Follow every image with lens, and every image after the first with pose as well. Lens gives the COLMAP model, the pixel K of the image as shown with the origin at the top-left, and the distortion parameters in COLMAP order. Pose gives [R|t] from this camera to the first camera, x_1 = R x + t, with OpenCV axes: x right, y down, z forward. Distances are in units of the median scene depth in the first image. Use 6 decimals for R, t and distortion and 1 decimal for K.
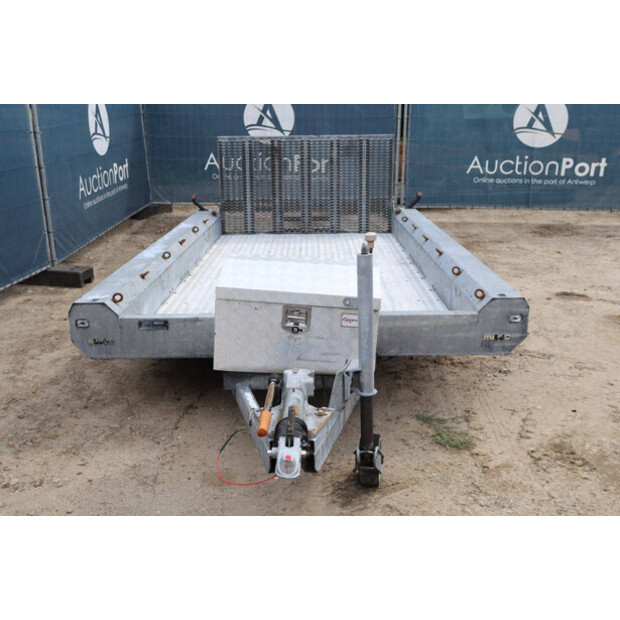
lens RADIAL K [[714.0, 0, 306.1], [0, 714.0, 321.6], [0, 0, 1]] dist [0.012558, 0.000000]
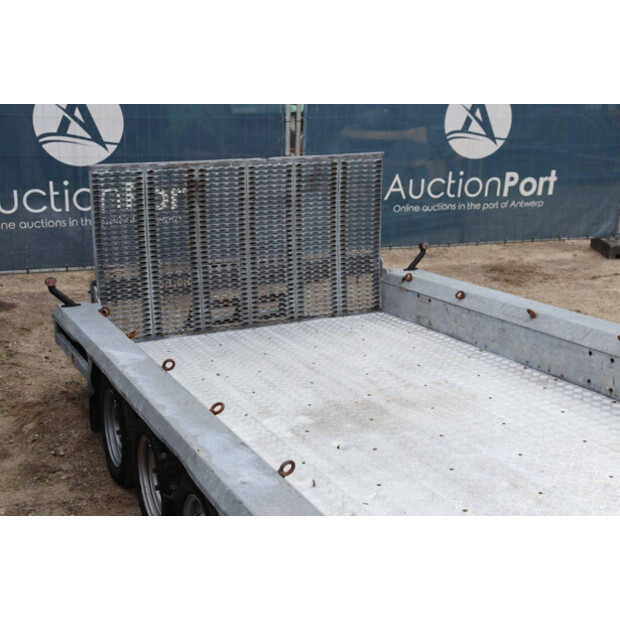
lens RADIAL K [[899.5, 0, 307.0], [0, 899.5, 318.7], [0, 0, 1]] dist [0.100623, 0.000000]
pose [[0.900696, -0.106323, 0.421239, -0.235090], [0.124912, 0.992027, -0.016696, -0.100281], [-0.416105, 0.067656, 0.906796, 0.291619]]
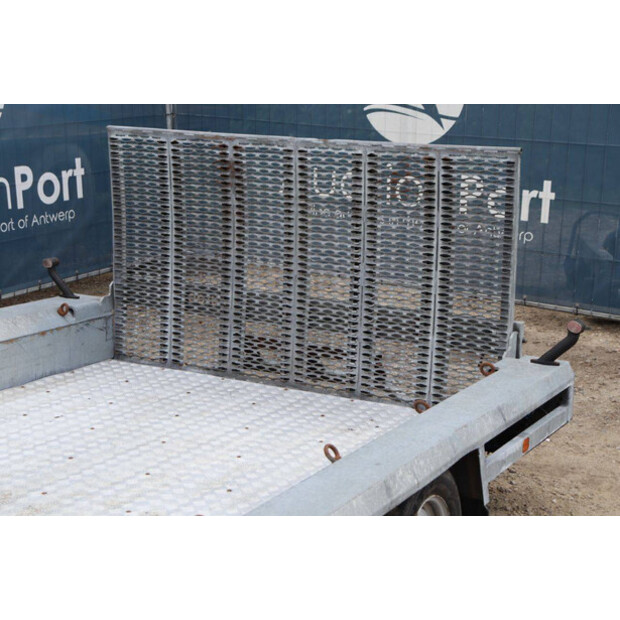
lens RADIAL K [[1209.8, 0, 306.0], [0, 1209.8, 310.0], [0, 0, 1]] dist [0.270910, 0.000000]
pose [[0.883050, 0.123391, -0.452766, 0.266741], [-0.161209, 0.985860, -0.045739, -0.121141], [0.440720, 0.113380, 0.890455, 0.373603]]
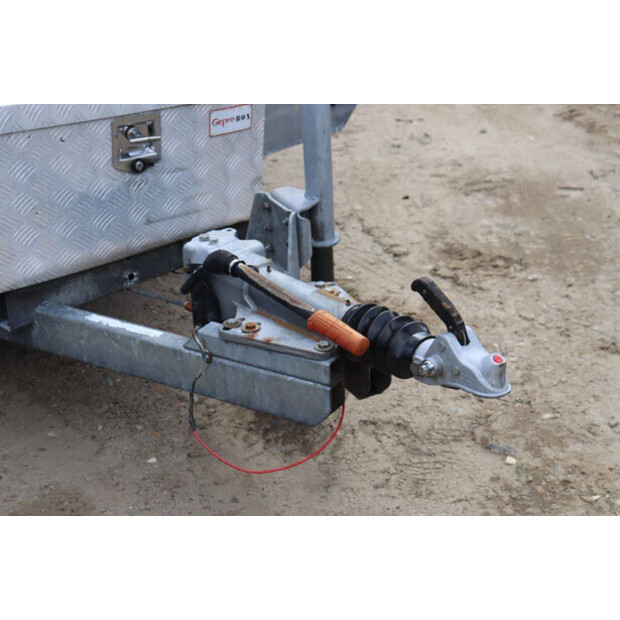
lens RADIAL K [[1300.6, 0, 311.1], [0, 1300.6, 311.6], [0, 0, 1]] dist [0.327113, 0.000000]
pose [[0.733011, -0.313357, 0.603740, -0.188926], [0.217113, 0.948925, 0.228917, -0.027804], [-0.644637, -0.036719, 0.763607, 0.082375]]
